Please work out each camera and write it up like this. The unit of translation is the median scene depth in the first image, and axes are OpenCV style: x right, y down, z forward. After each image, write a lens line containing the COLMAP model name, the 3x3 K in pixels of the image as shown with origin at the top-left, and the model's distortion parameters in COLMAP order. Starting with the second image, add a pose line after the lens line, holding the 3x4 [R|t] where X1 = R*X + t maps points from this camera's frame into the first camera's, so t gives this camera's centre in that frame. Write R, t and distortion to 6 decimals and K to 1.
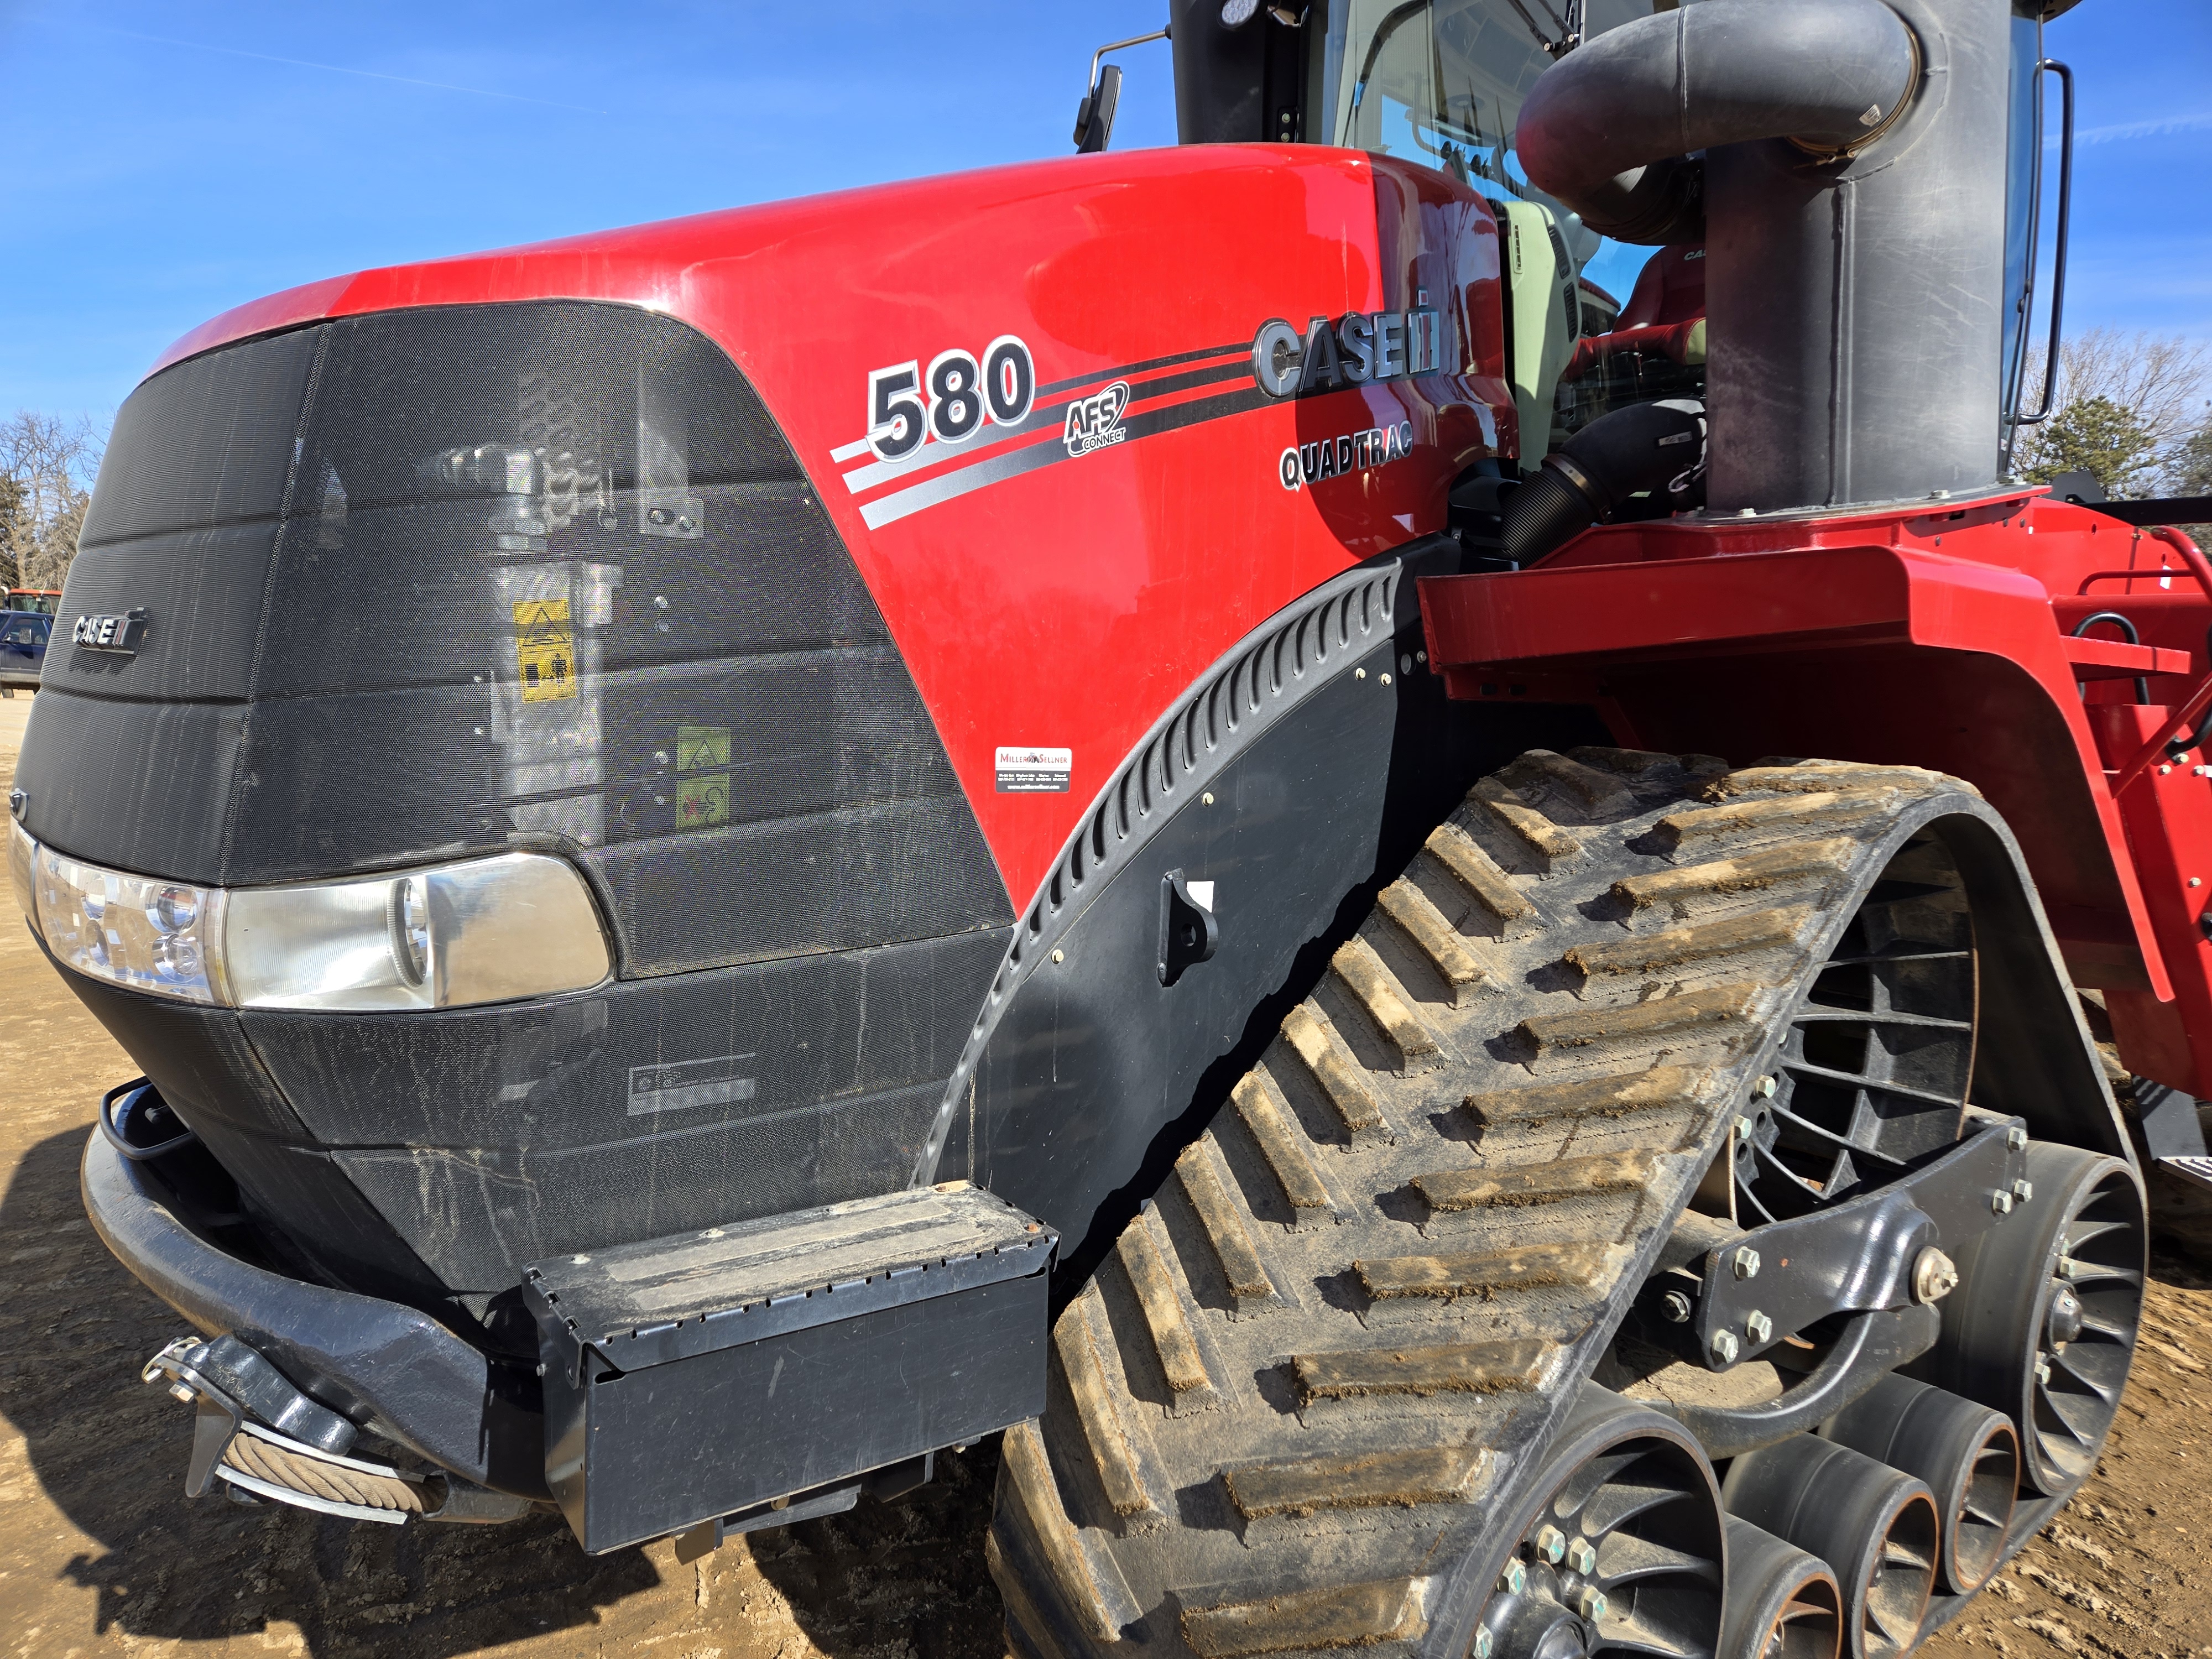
lens RADIAL K [[1468.2, 0, 1113.3], [0, 1468.2, 831.5], [0, 0, 1]] dist [0.080399, -0.054415]
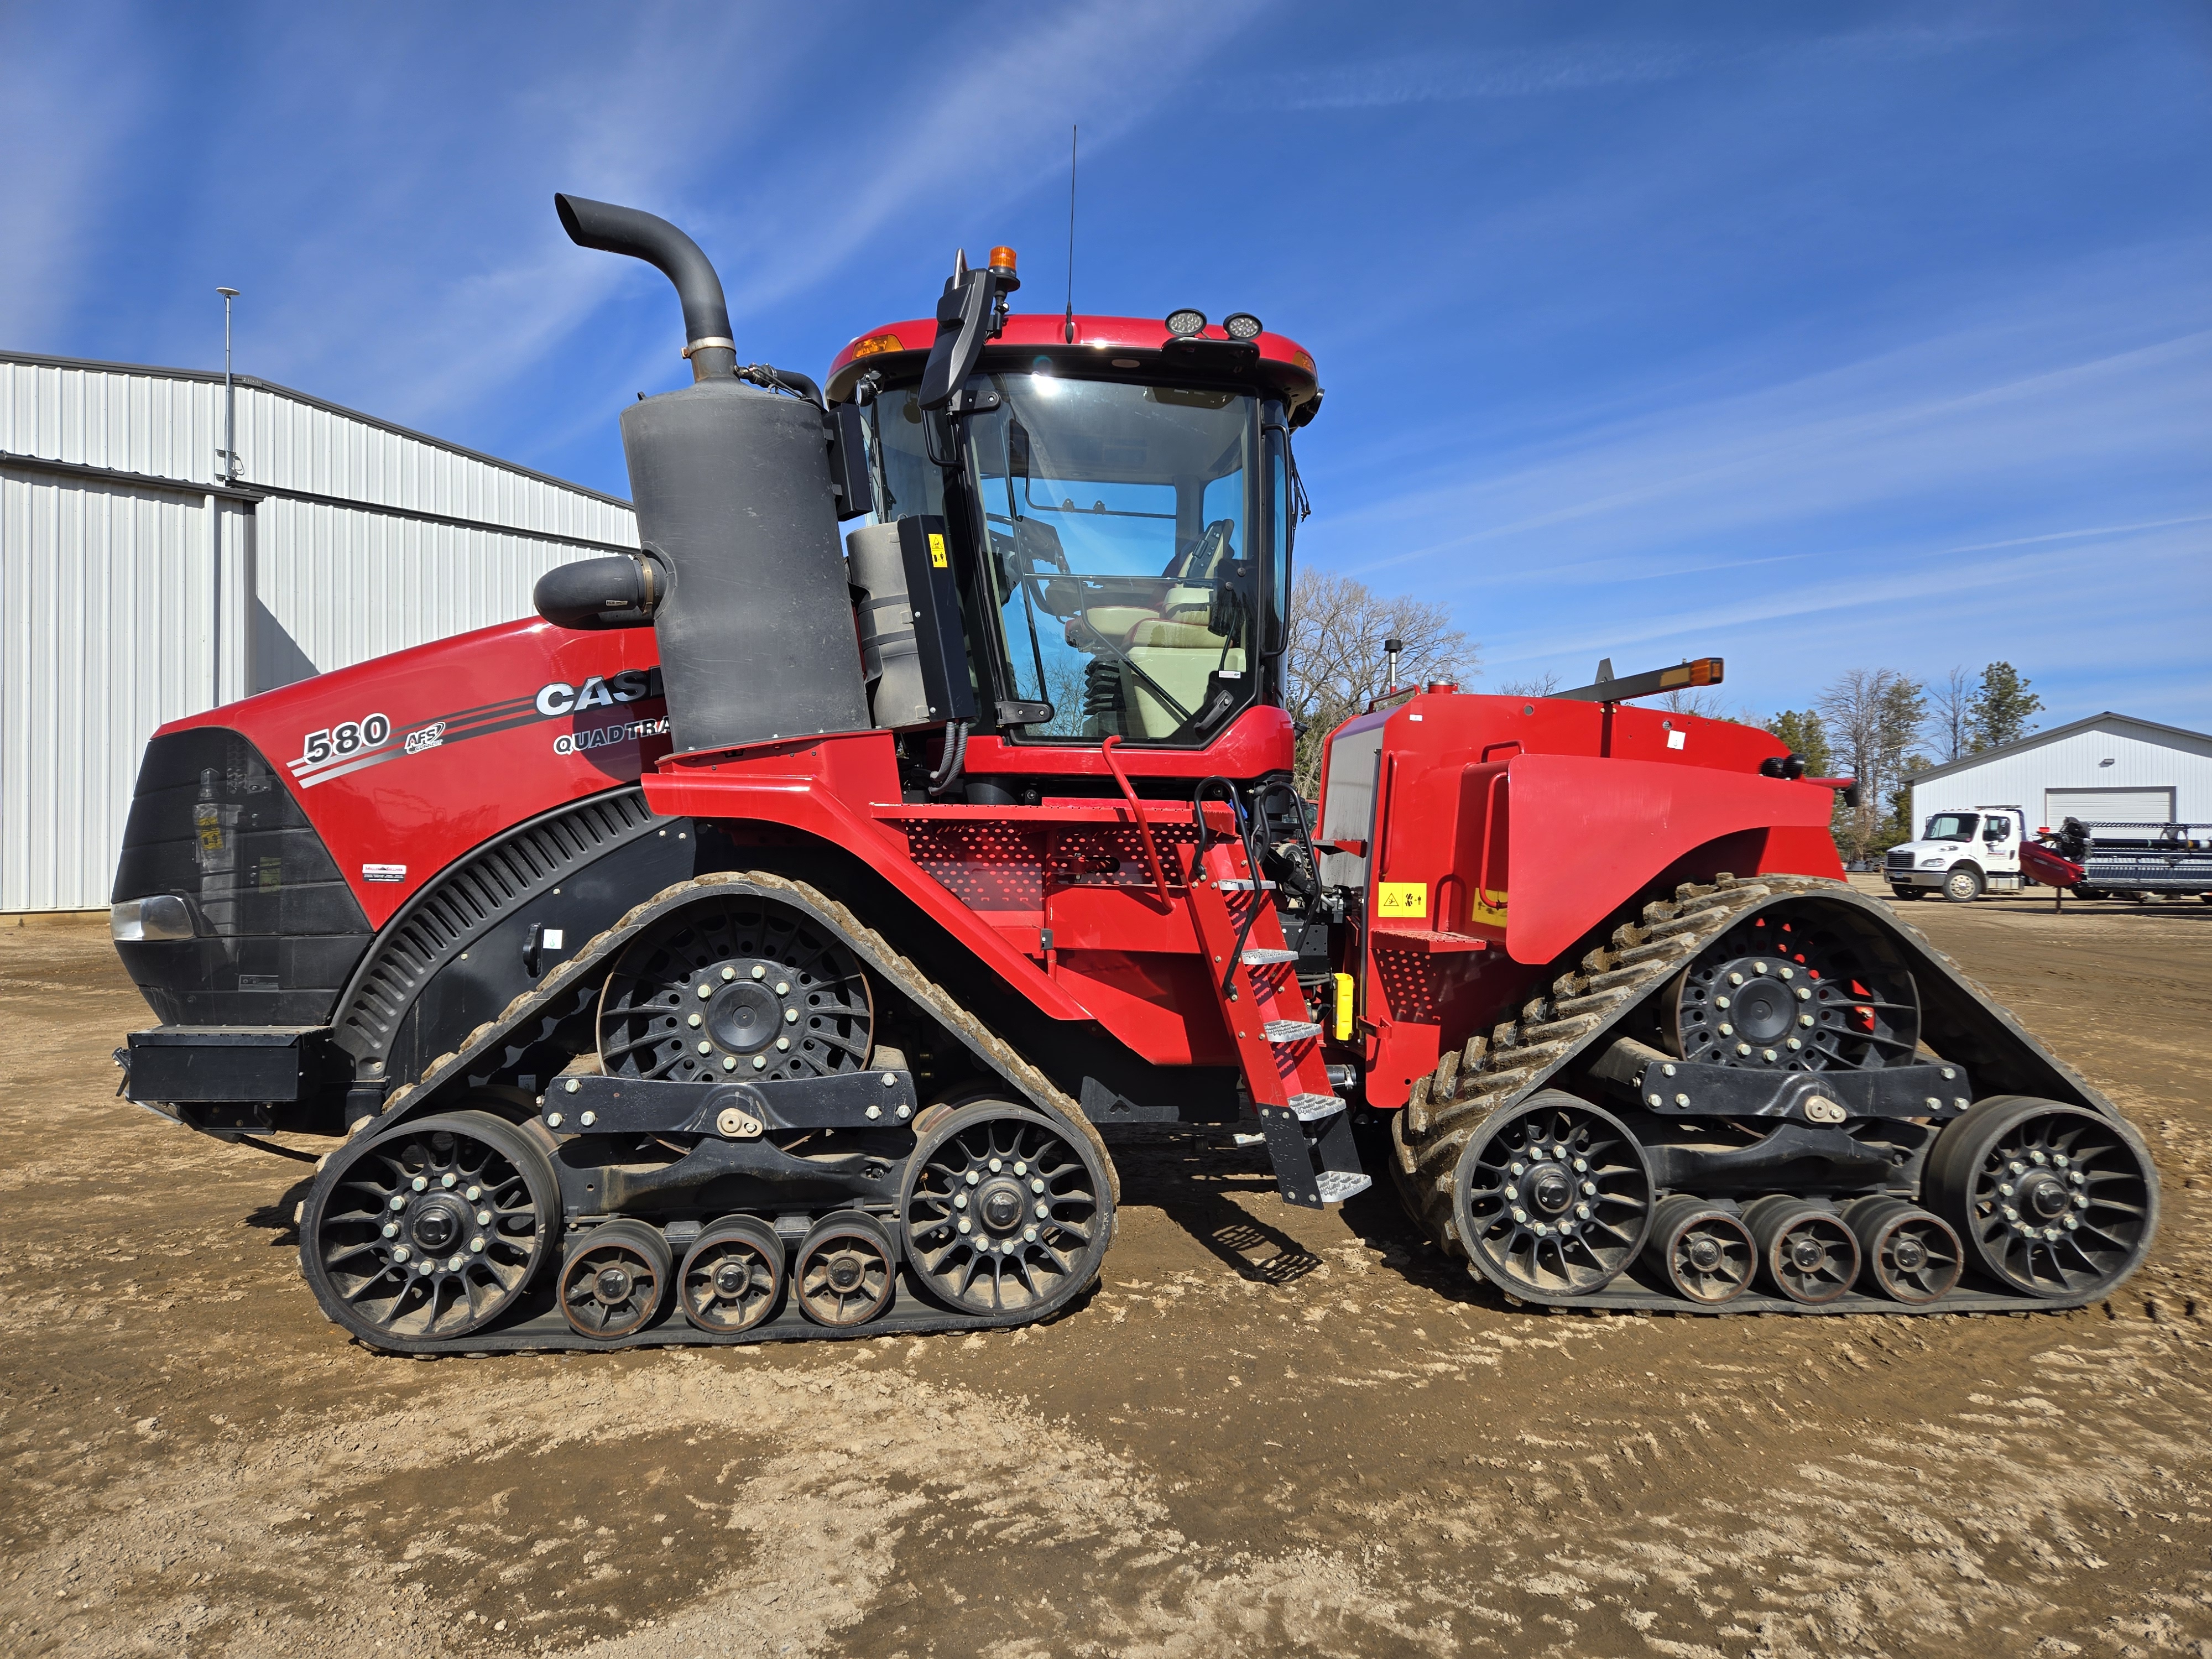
lens RADIAL K [[1468.2, 0, 1094.2], [0, 1468.2, 811.5], [0, 0, 1]] dist [0.080399, -0.054415]
pose [[0.847843, -0.032661, -0.529241, 2.154713], [-0.038365, 0.991707, -0.122662, 0.111506], [0.528858, 0.124302, 0.839558, -0.503221]]
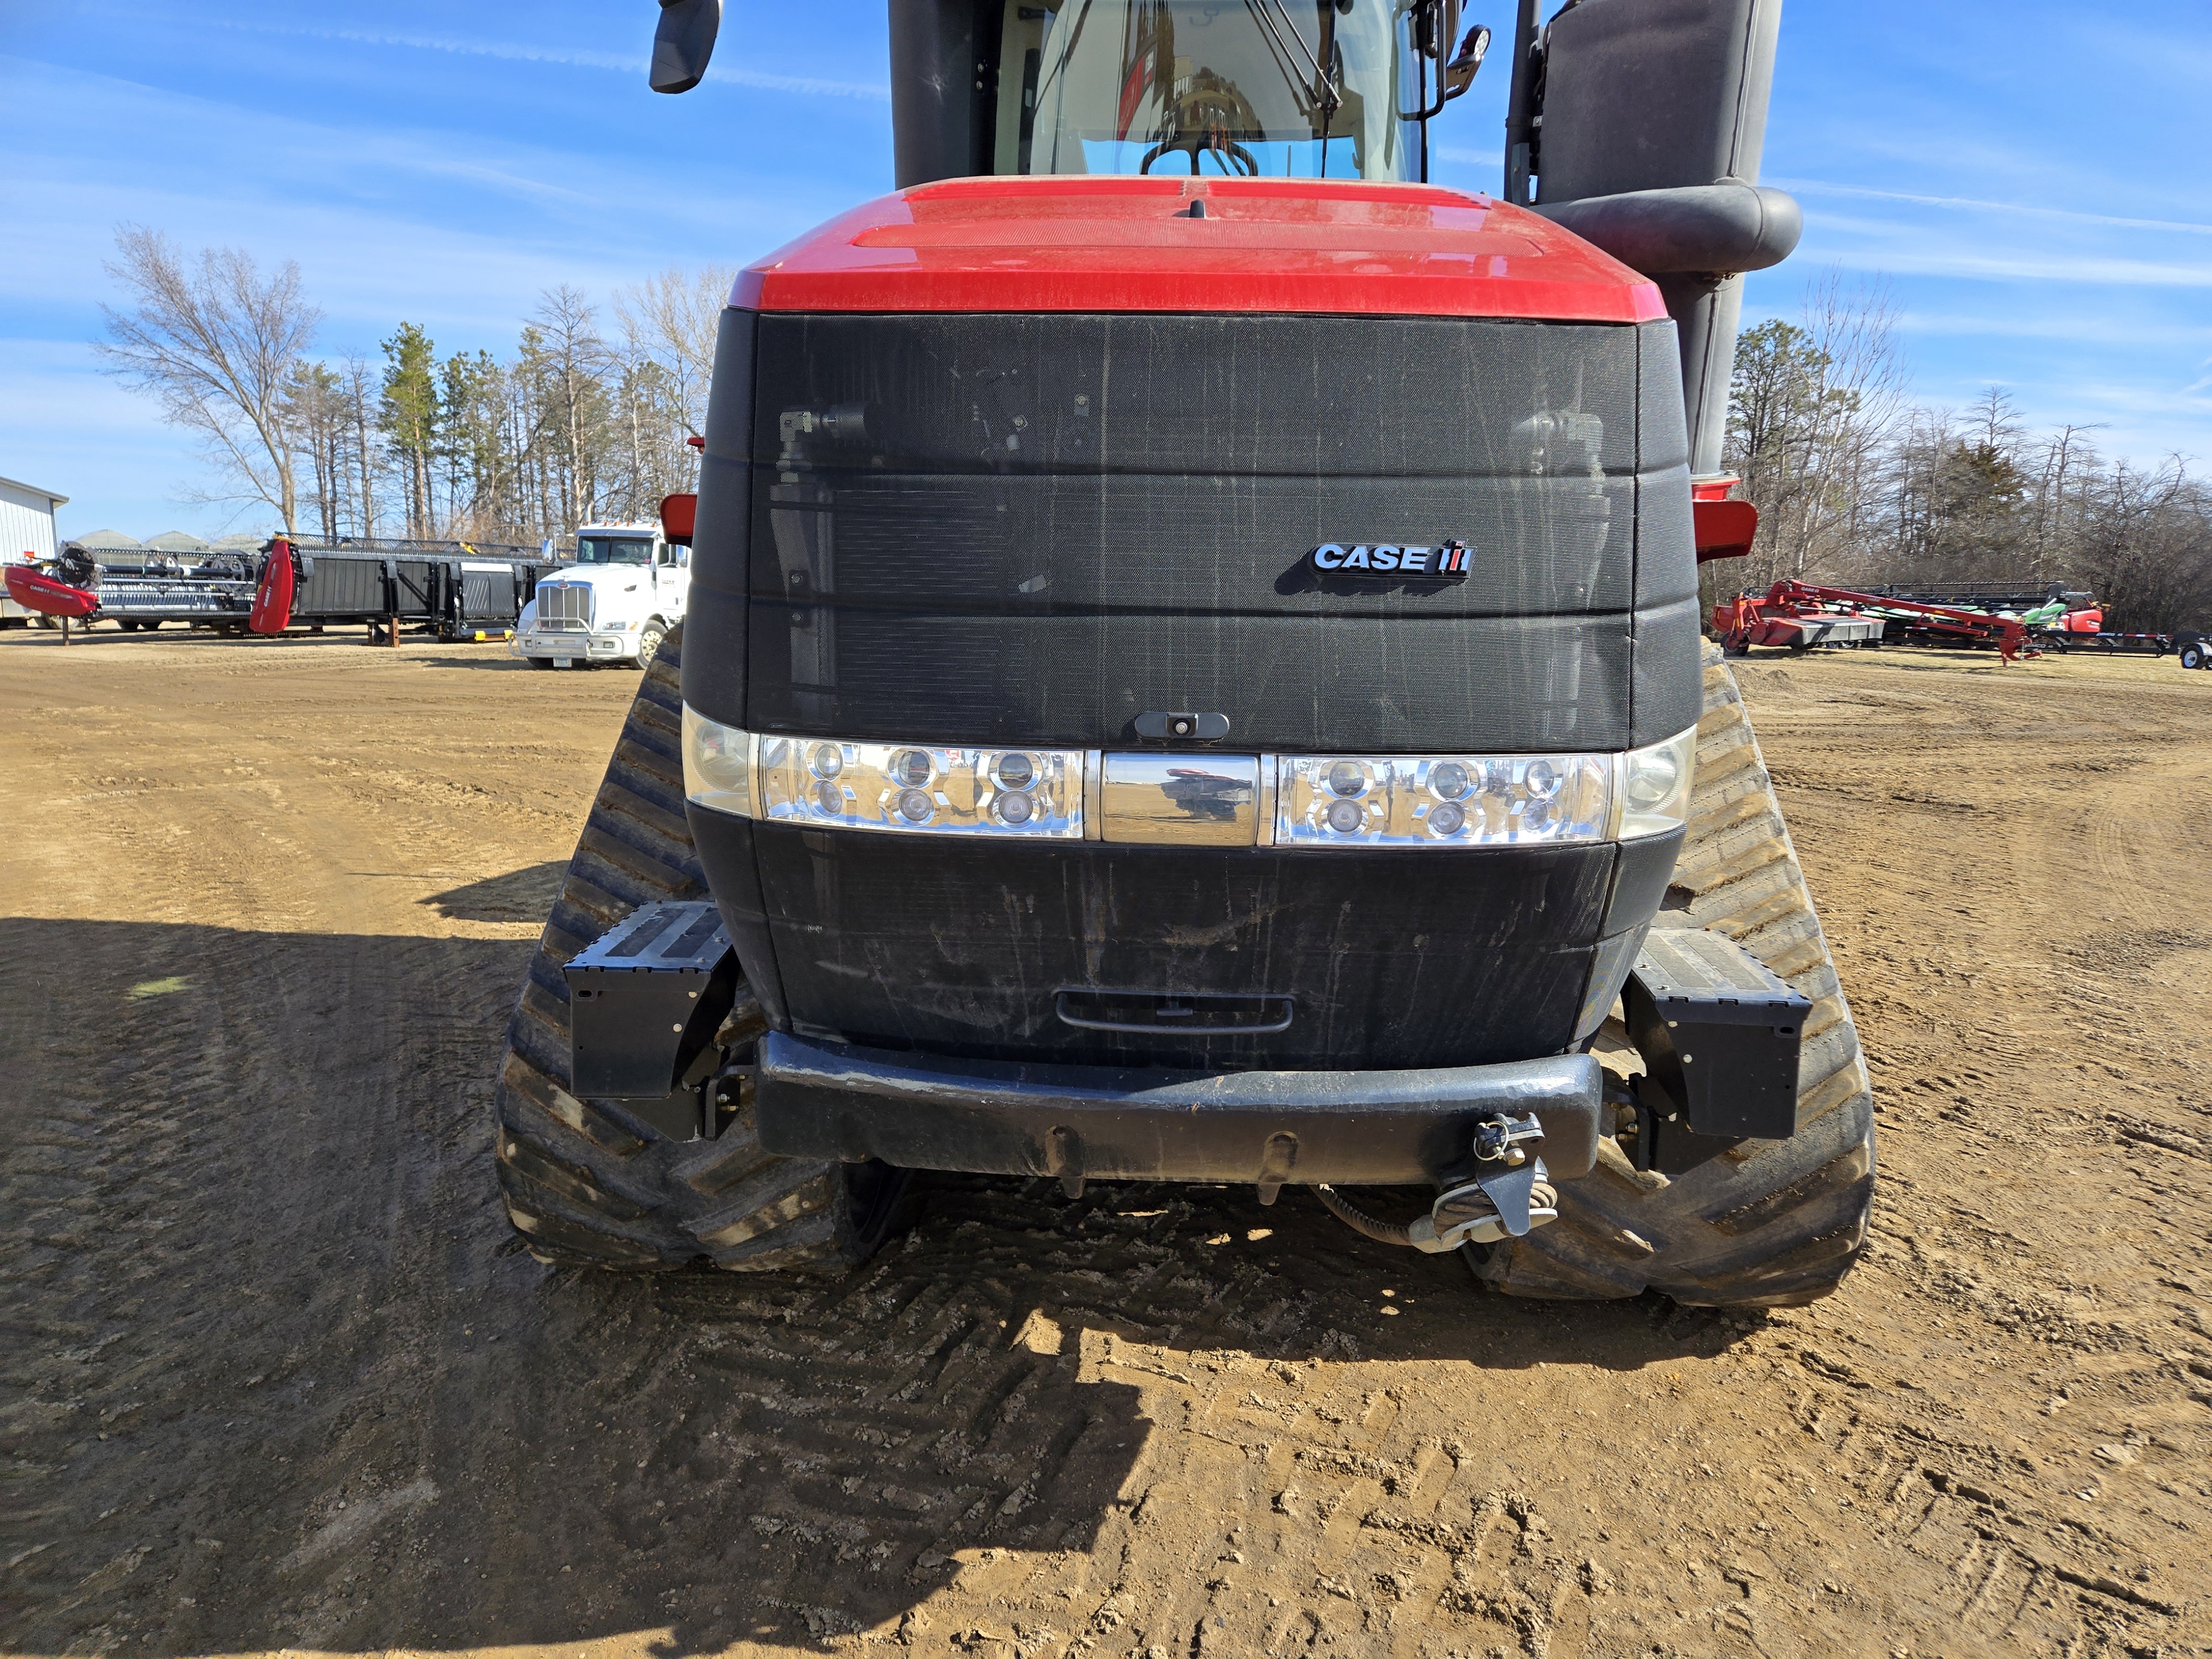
lens RADIAL K [[1468.2, 0, 1149.2], [0, 1468.2, 819.9], [0, 0, 1]] dist [0.080399, -0.054415]
pose [[0.677056, -0.132410, 0.723922, -1.254121], [0.084778, 0.991165, 0.102002, -0.049207], [-0.731032, -0.007689, 0.682300, 0.272170]]
